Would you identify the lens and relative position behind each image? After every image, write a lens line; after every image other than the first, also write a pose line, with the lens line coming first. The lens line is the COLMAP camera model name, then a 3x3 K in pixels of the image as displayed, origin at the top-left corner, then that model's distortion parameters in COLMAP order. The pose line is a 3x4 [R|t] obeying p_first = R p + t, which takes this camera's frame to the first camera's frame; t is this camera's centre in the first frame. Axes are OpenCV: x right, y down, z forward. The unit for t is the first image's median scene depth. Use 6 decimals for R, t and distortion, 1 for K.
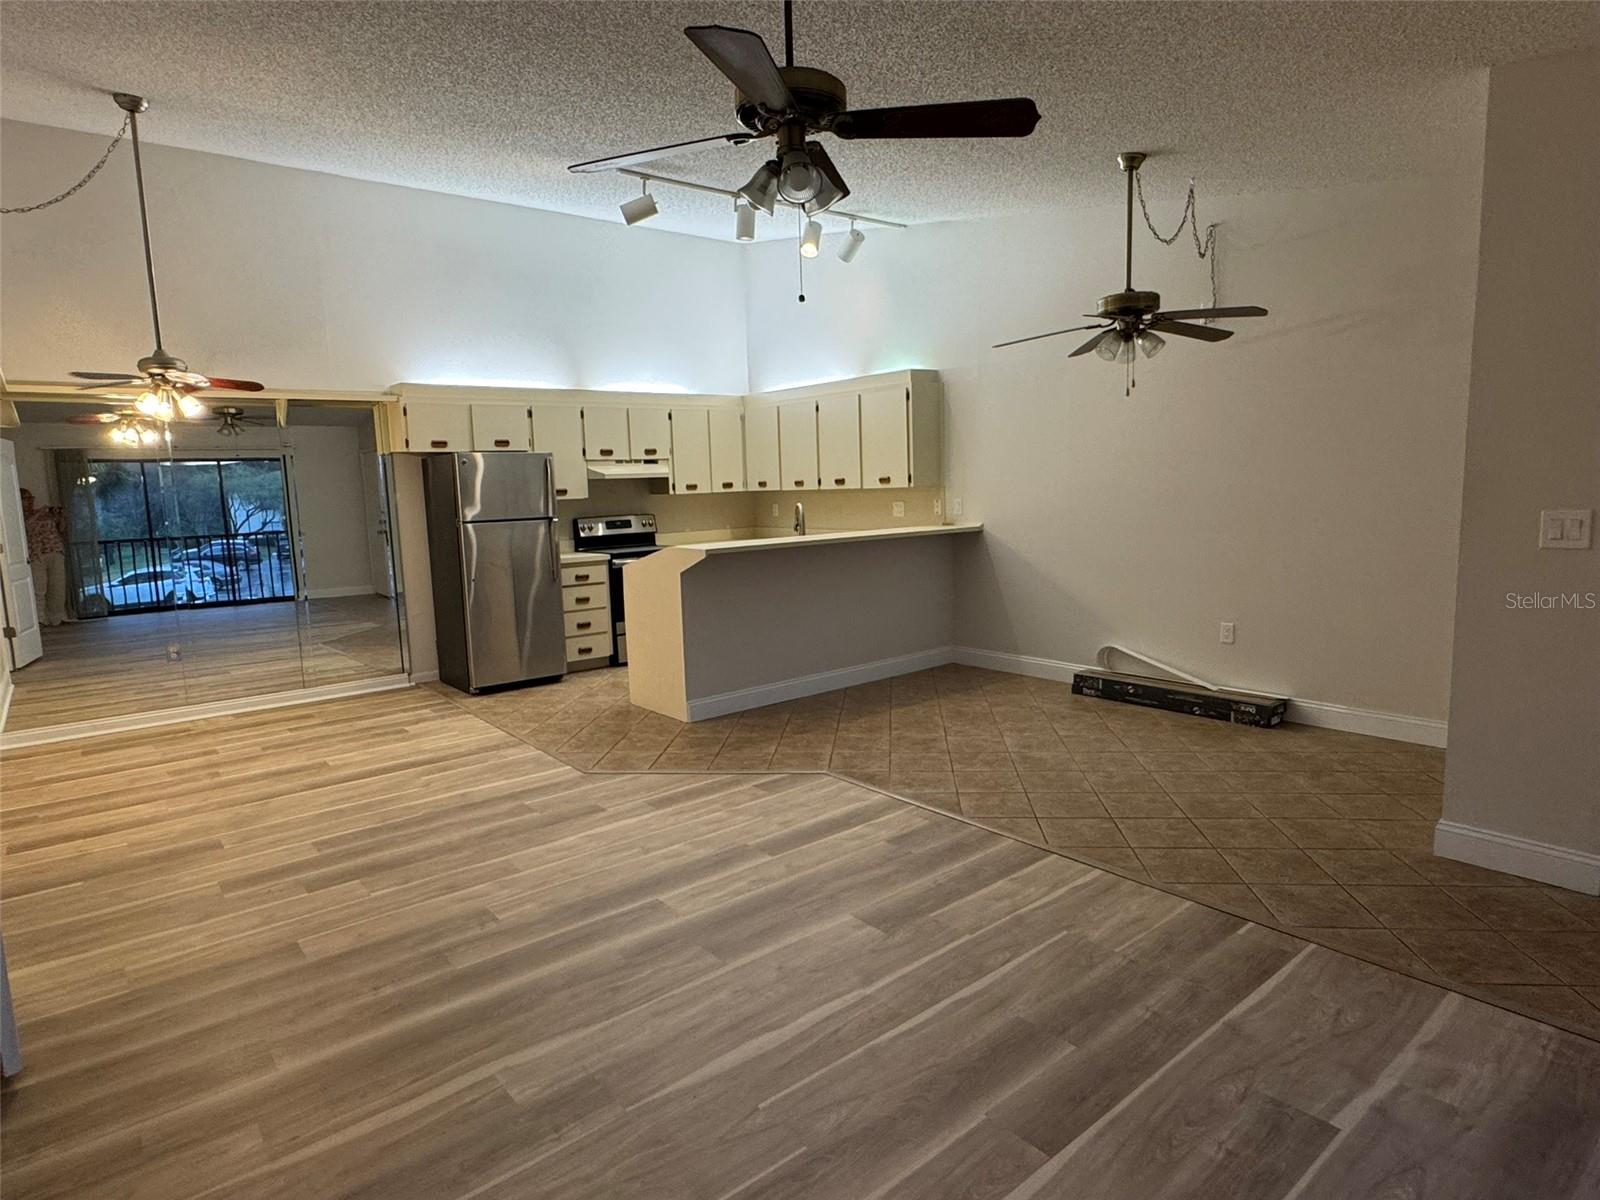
lens RADIAL K [[906.6, 0, 794.2], [0, 906.6, 601.2], [0, 0, 1]] dist [-0.003234, 0.002830]
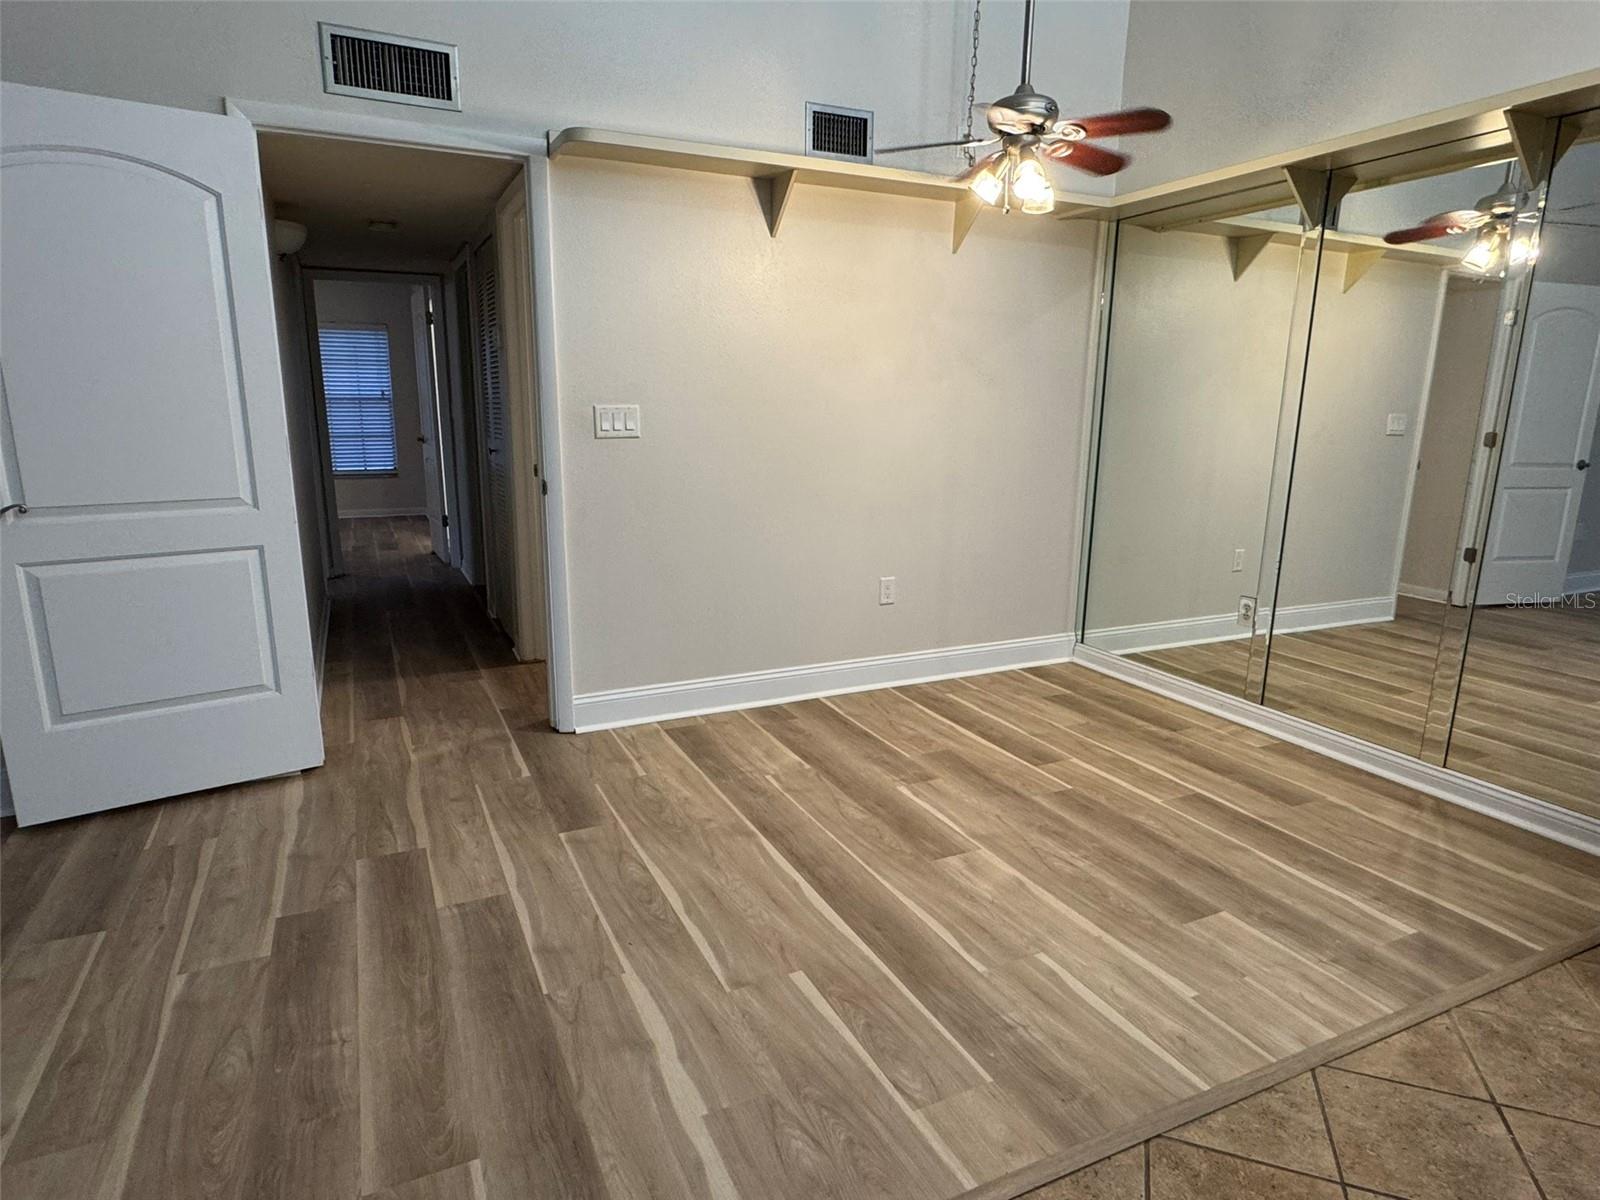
lens RADIAL K [[906.6, 0, 794.2], [0, 906.6, 601.2], [0, 0, 1]] dist [-0.003234, 0.002830]
pose [[-0.235605, 0.236617, -0.942604, -0.034958], [-0.131811, 0.953166, 0.272215, -0.112183], [0.962869, 0.188381, -0.193382, 1.165215]]
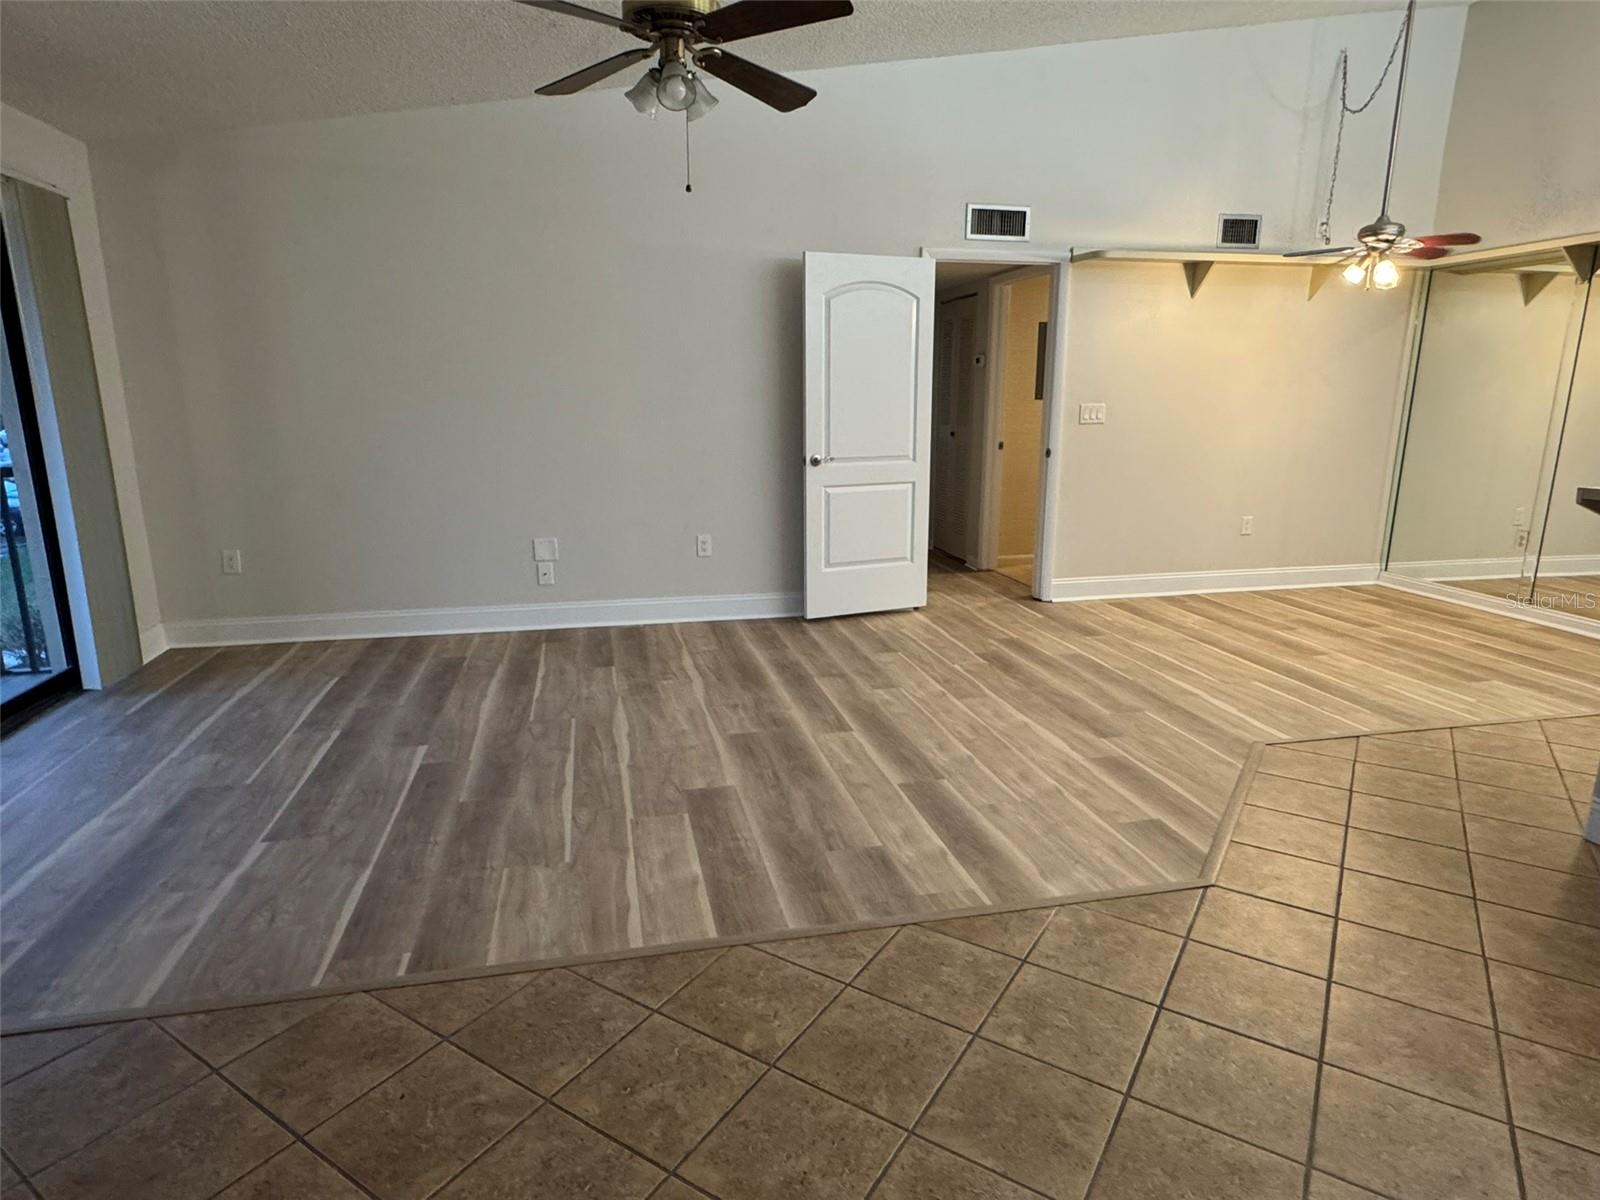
lens RADIAL K [[906.6, 0, 794.2], [0, 906.6, 601.2], [0, 0, 1]] dist [-0.003234, 0.002830]
pose [[-0.449447, 0.231508, -0.862787, 0.636472], [-0.102844, 0.946003, 0.307411, -0.129650], [0.887367, 0.226898, -0.401369, 1.038114]]
